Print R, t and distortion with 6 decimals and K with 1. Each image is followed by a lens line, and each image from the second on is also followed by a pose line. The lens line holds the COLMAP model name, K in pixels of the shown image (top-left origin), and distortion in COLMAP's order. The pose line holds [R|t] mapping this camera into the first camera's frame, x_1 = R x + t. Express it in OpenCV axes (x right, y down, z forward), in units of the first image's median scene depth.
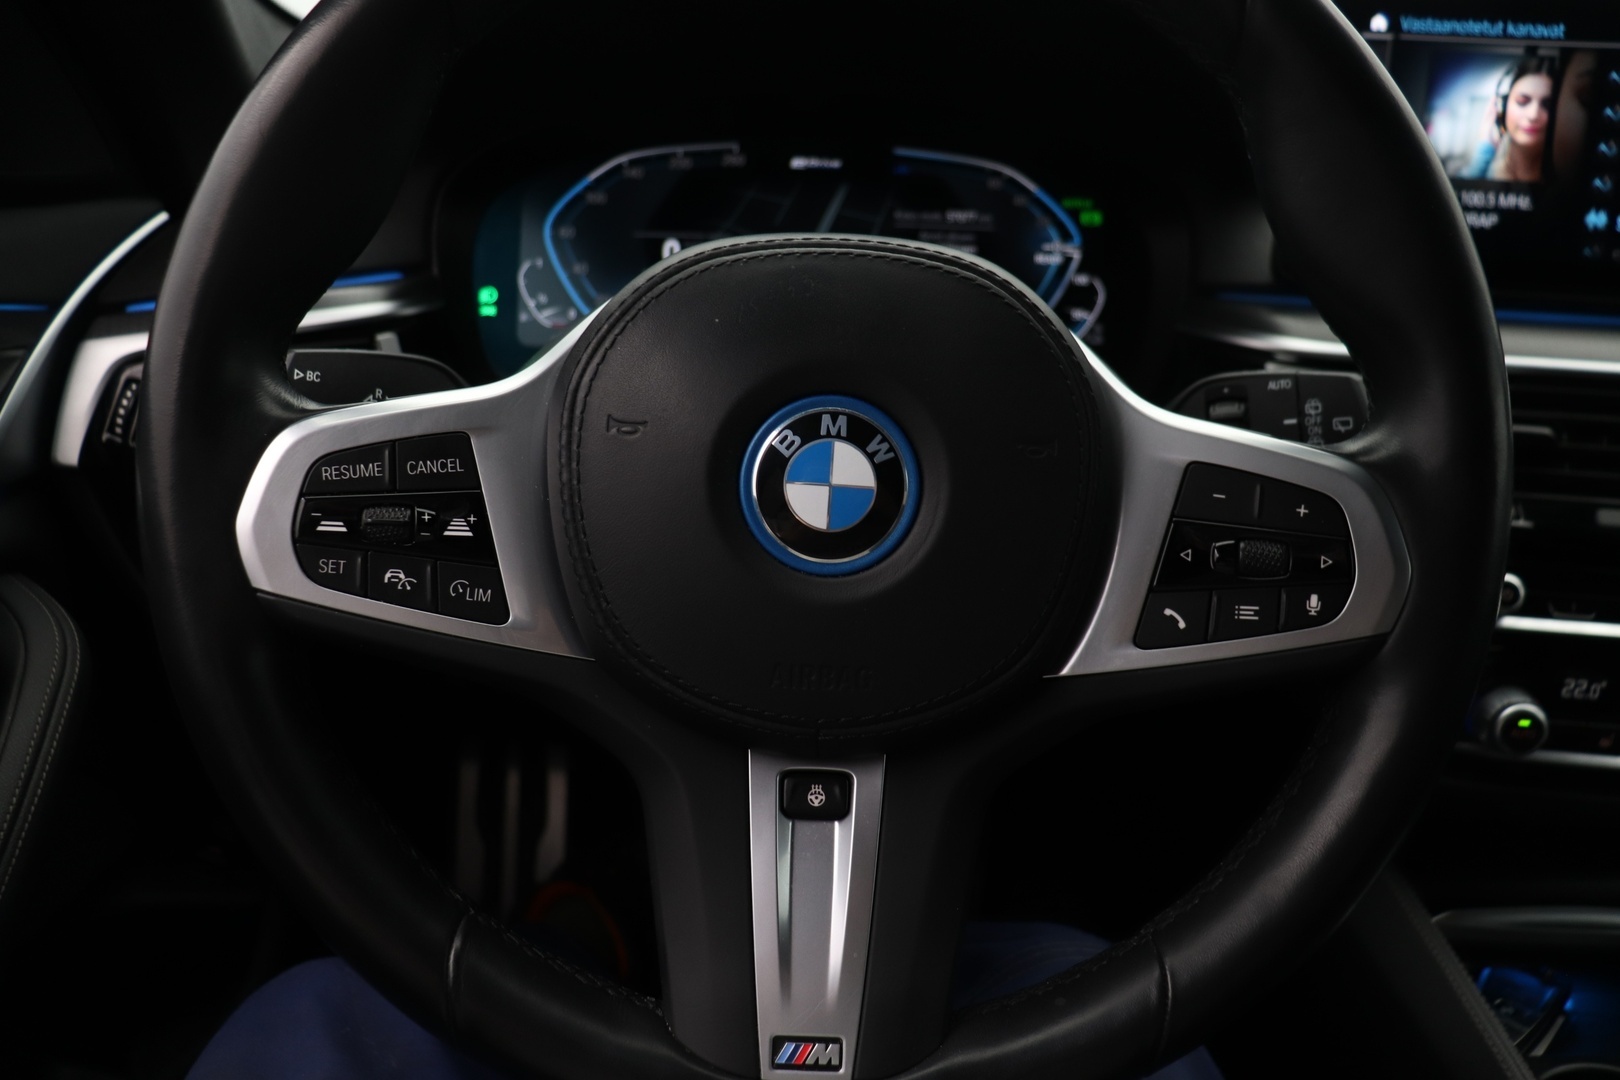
lens RADIAL K [[1258.7, 0, 809.5], [0, 1258.7, 557.0], [0, 0, 1]] dist [-0.108504, 0.062570]
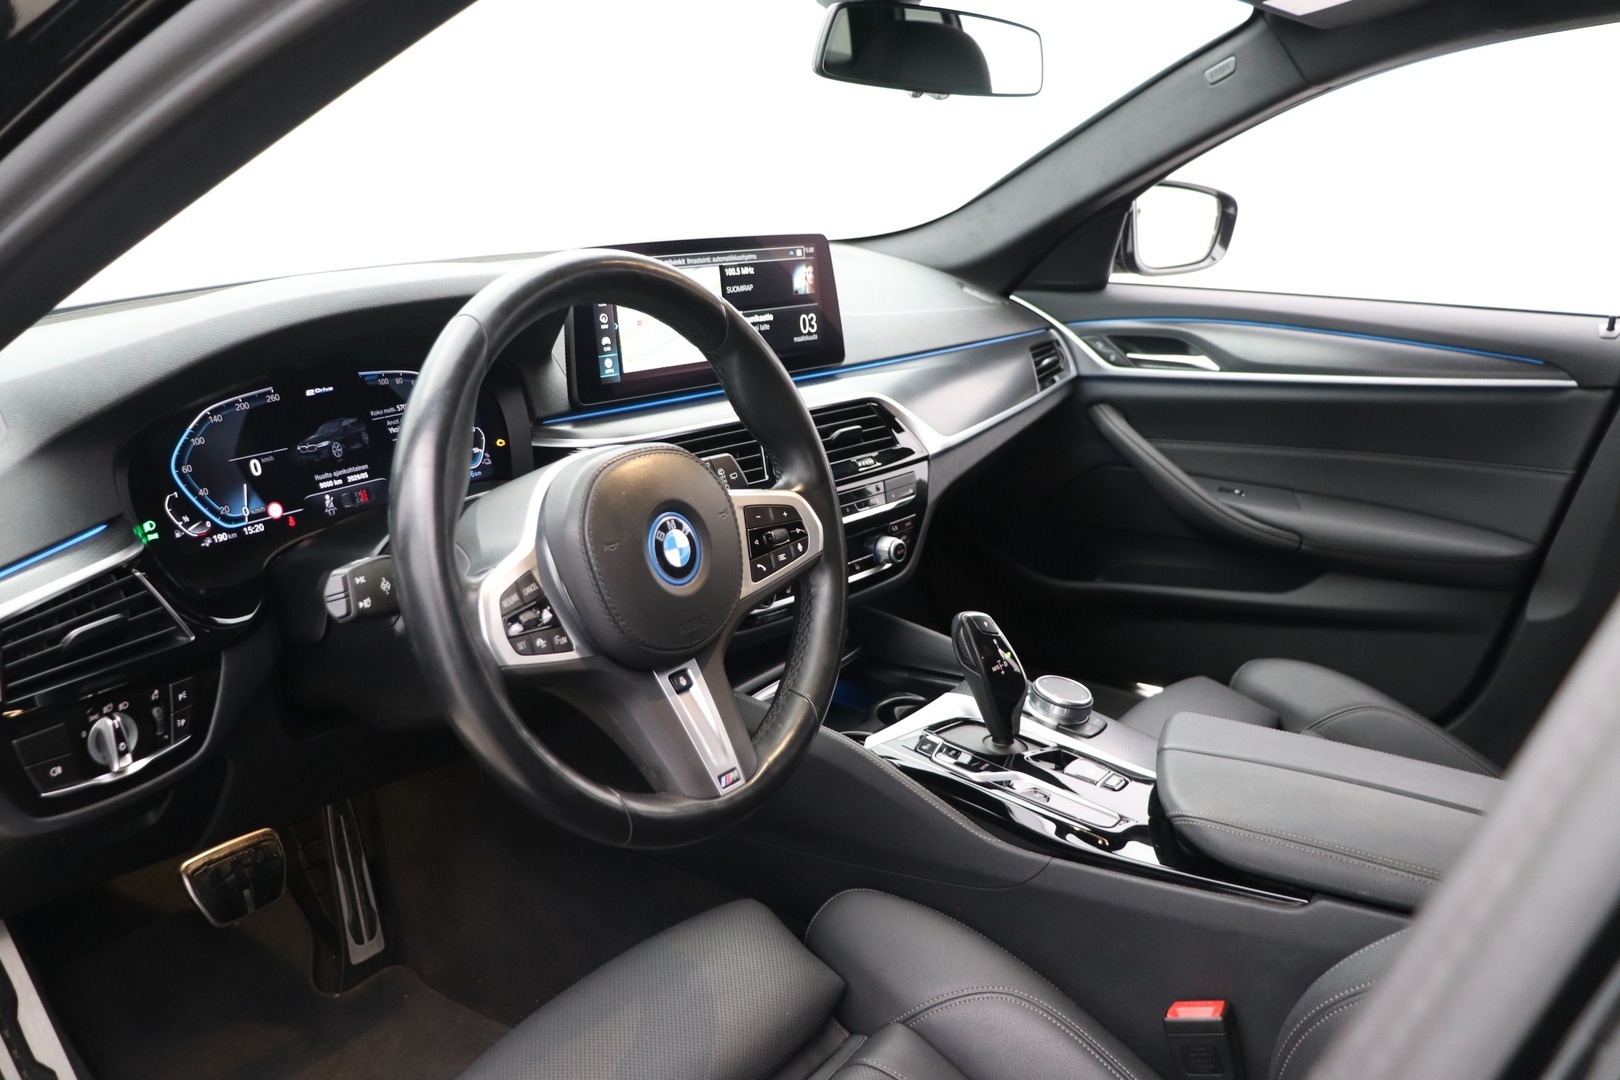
lens RADIAL K [[1258.7, 0, 809.5], [0, 1258.7, 557.0], [0, 0, 1]] dist [-0.108504, 0.062570]
pose [[0.595567, -0.257269, 0.760995, -0.848489], [0.285088, 0.953356, 0.099186, -0.105095], [-0.751016, 0.157879, 0.641131, -0.382434]]
